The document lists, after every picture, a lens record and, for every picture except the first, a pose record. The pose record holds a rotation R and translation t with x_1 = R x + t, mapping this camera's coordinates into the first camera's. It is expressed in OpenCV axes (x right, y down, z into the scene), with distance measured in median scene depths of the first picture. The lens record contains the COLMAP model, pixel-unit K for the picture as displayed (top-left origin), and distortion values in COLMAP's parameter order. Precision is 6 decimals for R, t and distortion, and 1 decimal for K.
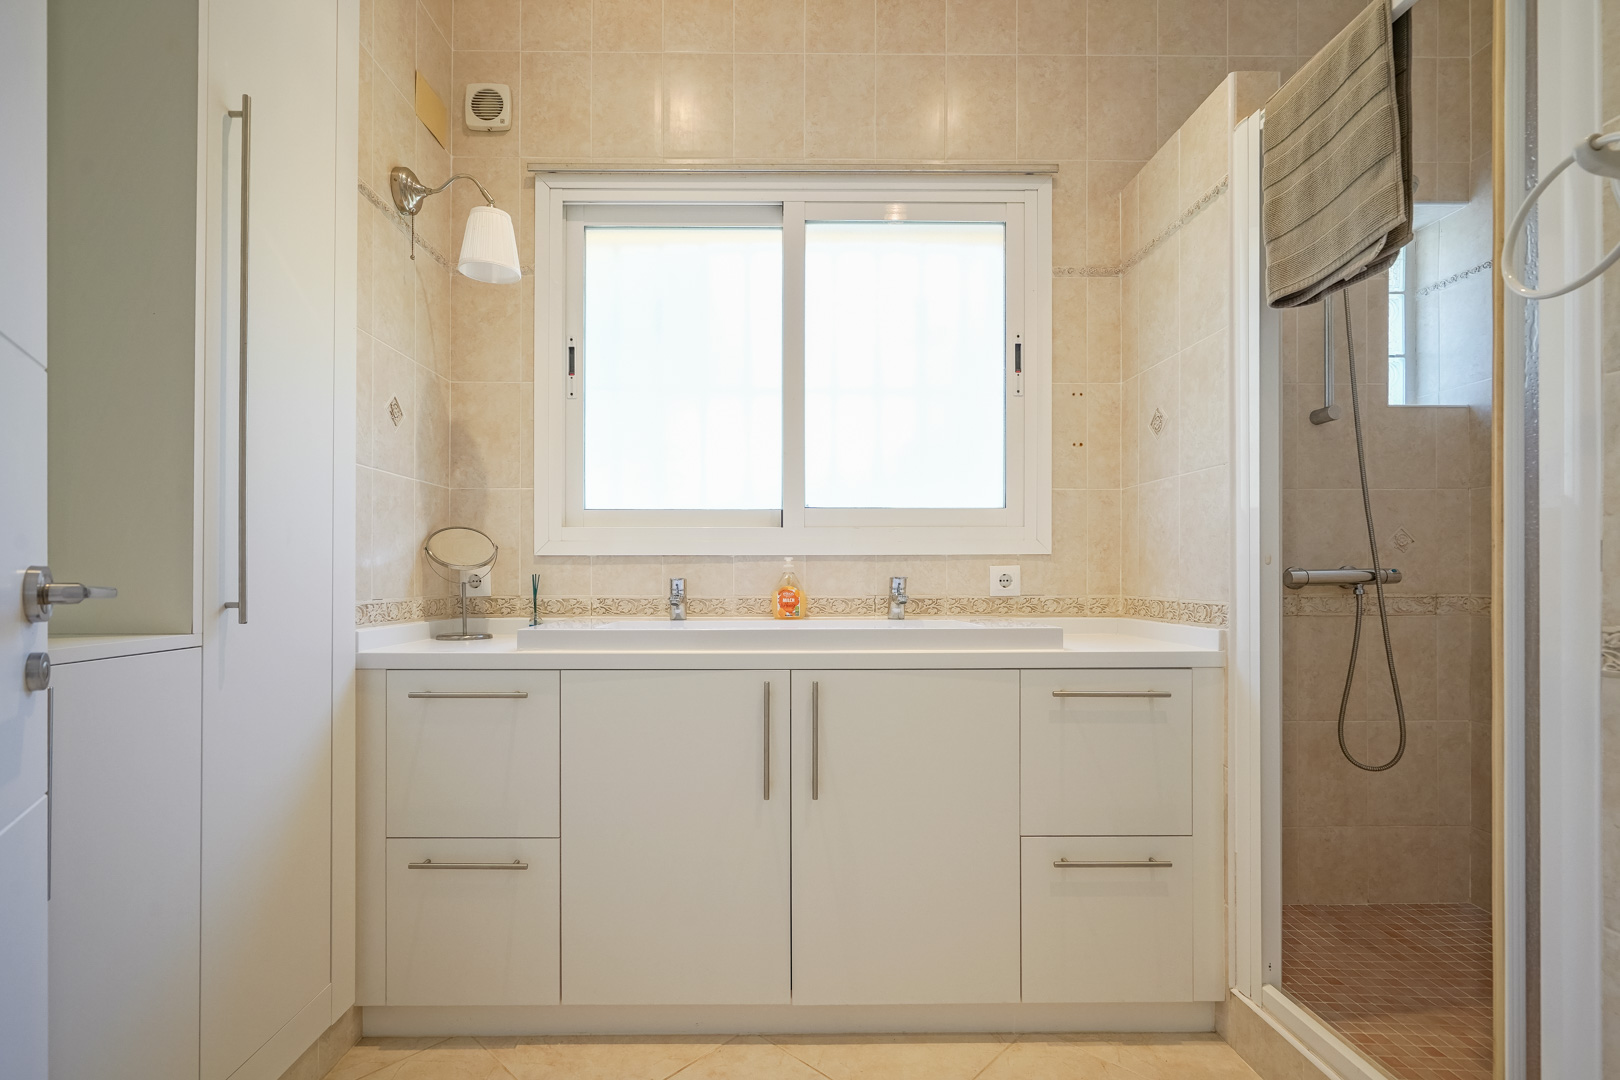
lens RADIAL K [[772.3, 0, 795.2], [0, 772.3, 553.7], [0, 0, 1]] dist [-0.000383, 0.001026]
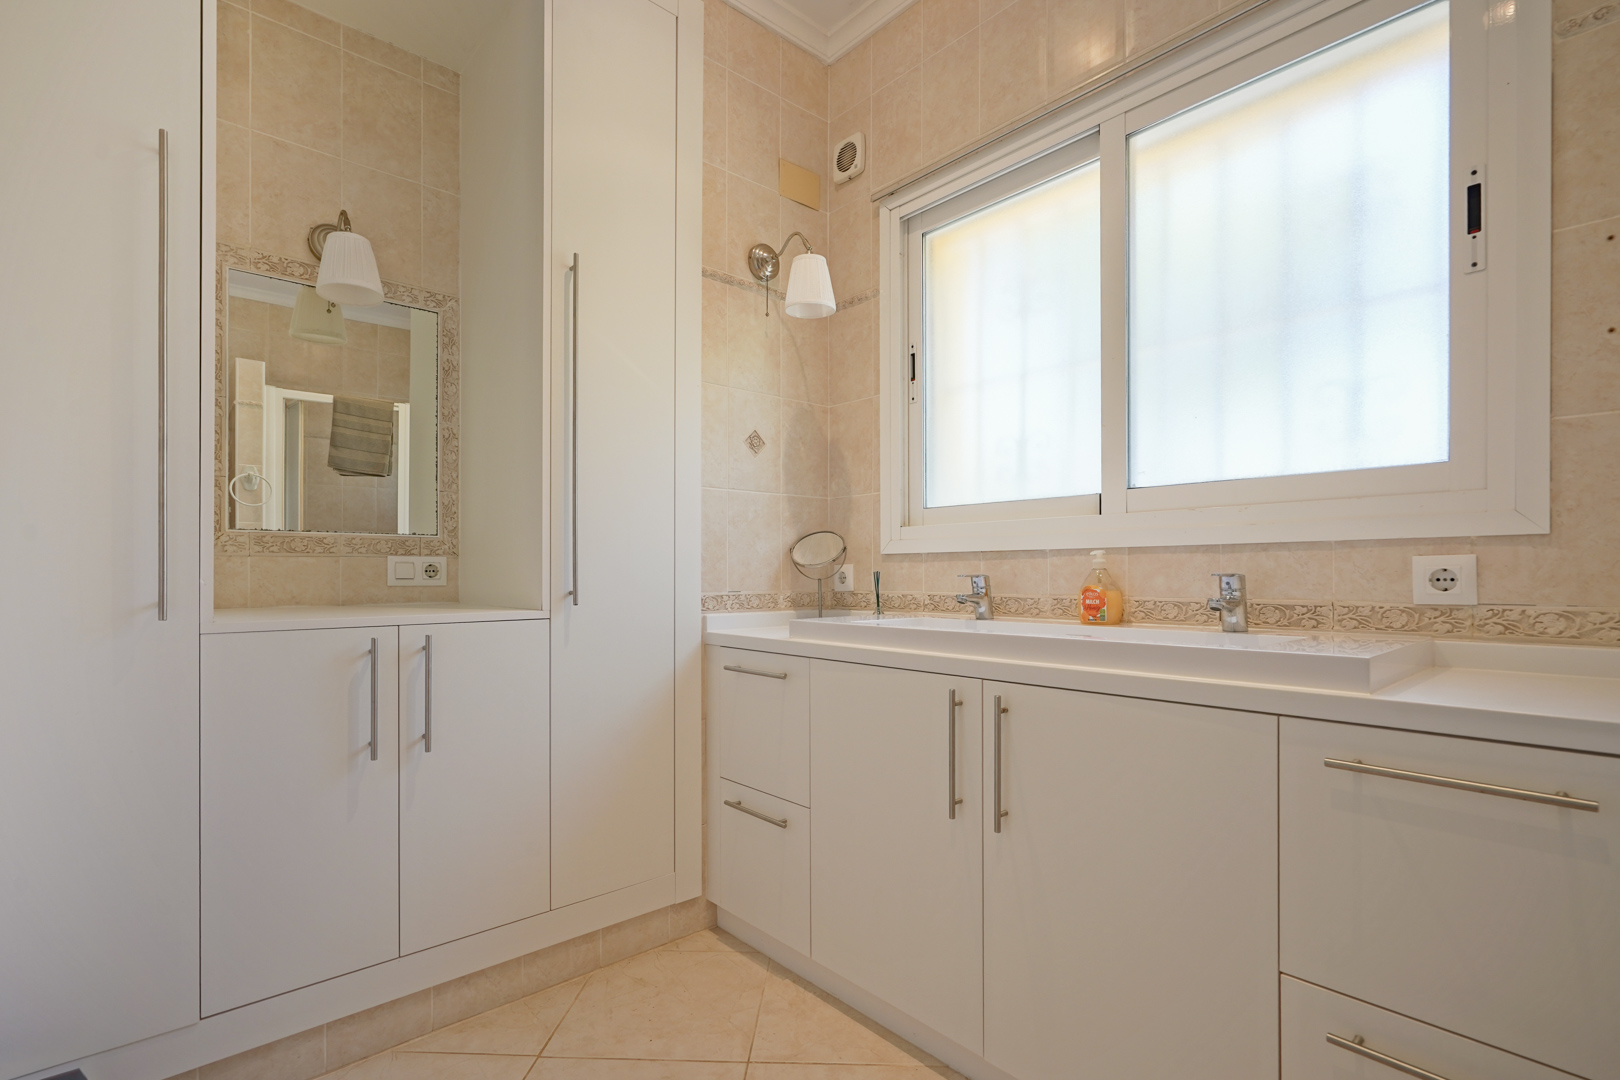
lens RADIAL K [[772.3, 0, 795.2], [0, 772.3, 553.7], [0, 0, 1]] dist [-0.000383, 0.001026]
pose [[0.639731, -0.020313, -0.768330, 0.417728], [0.024042, 0.999690, -0.006412, 0.005731], [0.768223, -0.014371, 0.640021, 0.211773]]
